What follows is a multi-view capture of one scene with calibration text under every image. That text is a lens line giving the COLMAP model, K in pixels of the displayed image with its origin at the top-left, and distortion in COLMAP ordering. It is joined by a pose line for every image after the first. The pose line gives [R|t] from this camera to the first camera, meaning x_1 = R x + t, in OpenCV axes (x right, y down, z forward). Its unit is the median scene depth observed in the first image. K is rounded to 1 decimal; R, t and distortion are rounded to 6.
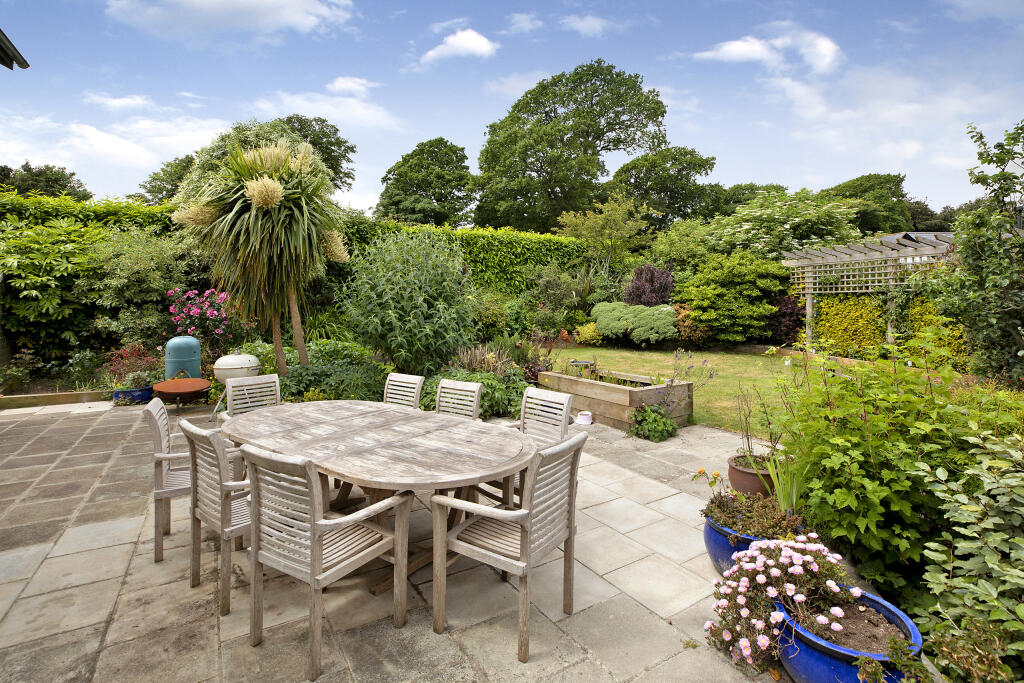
lens RADIAL K [[476.4, 0, 482.3], [0, 476.4, 303.3], [0, 0, 1]] dist [-0.018290, -0.000127]
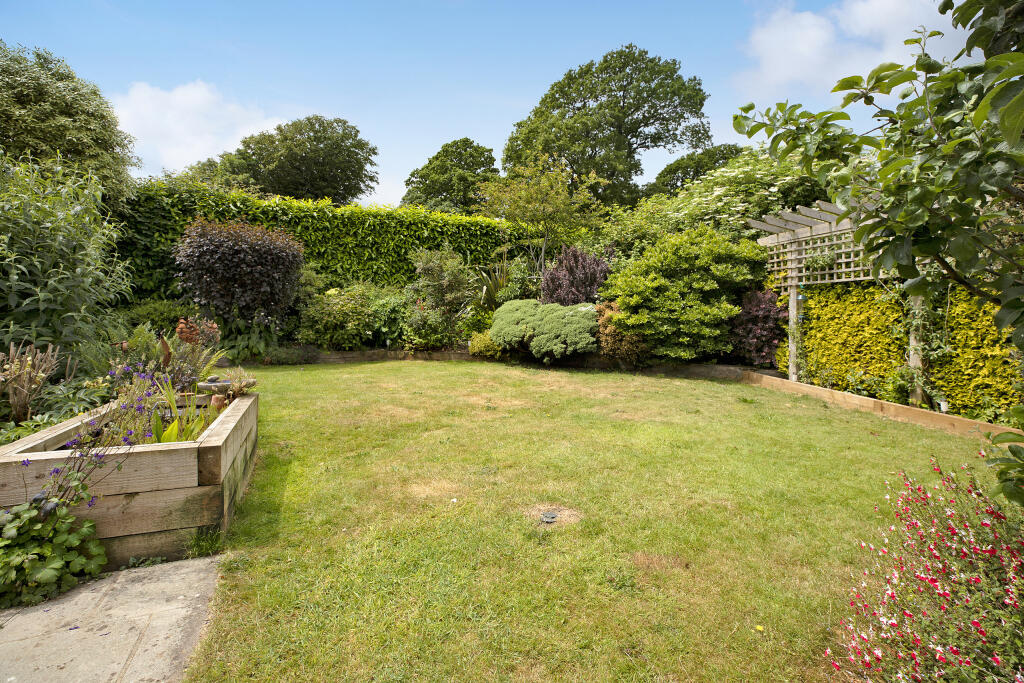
lens RADIAL K [[476.4, 0, 492.8], [0, 476.4, 312.6], [0, 0, 1]] dist [-0.018290, -0.000127]
pose [[0.994402, 0.019216, -0.103898, 0.325925], [-0.020041, 0.999775, -0.006898, 0.024623], [0.103742, 0.008942, 0.994564, 0.298353]]
